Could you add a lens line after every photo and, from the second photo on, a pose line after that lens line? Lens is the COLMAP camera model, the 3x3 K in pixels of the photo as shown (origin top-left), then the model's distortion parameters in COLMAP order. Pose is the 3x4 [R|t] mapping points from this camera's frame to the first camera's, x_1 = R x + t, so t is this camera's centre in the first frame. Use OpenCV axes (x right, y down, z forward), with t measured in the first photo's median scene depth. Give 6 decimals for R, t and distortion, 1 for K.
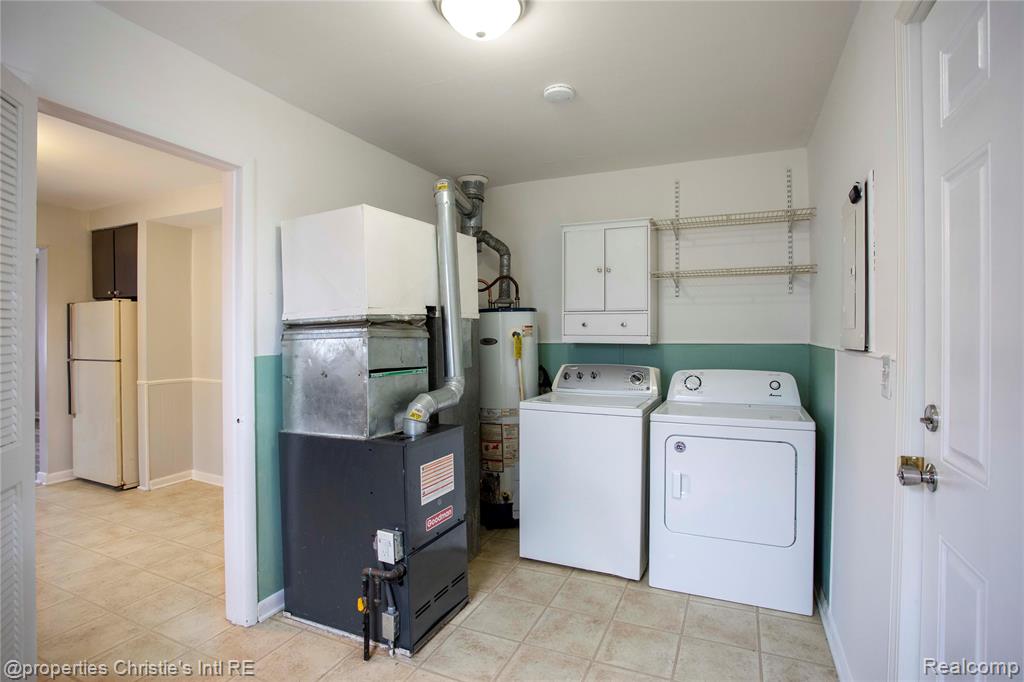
lens RADIAL K [[490.5, 0, 493.7], [0, 490.5, 339.6], [0, 0, 1]] dist [-0.013540, 0.000705]
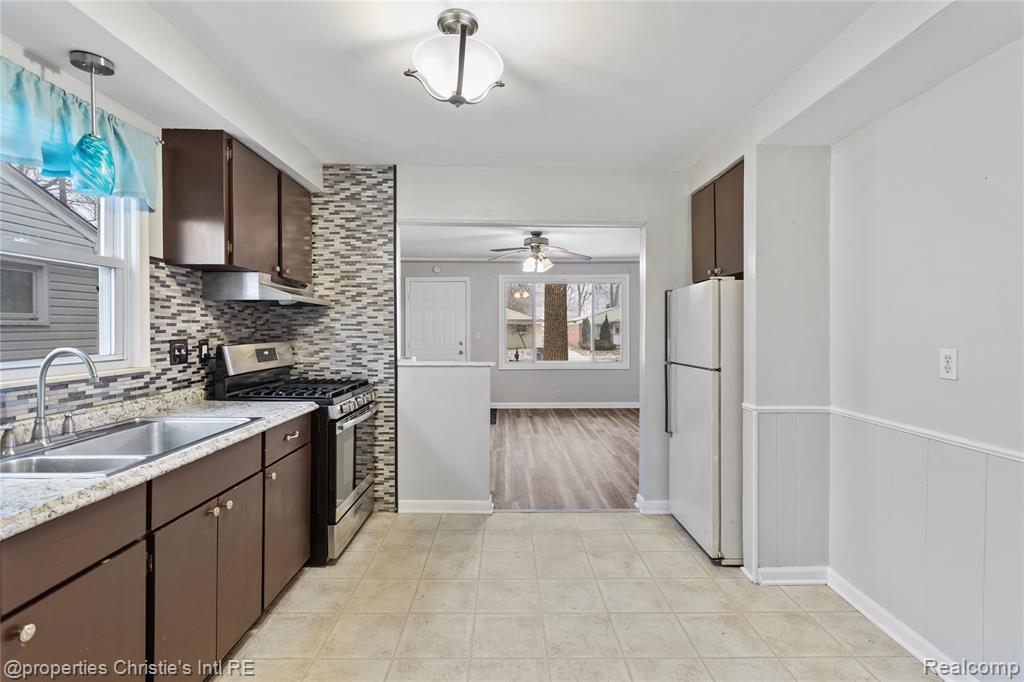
lens RADIAL K [[490.5, 0, 511.3], [0, 490.5, 333.7], [0, 0, 1]] dist [-0.013540, 0.000705]
pose [[0.462902, 0.003041, -0.886404, -0.301698], [-0.004477, 0.999989, 0.001093, -0.005184], [0.886398, 0.003463, 0.462910, 0.430879]]
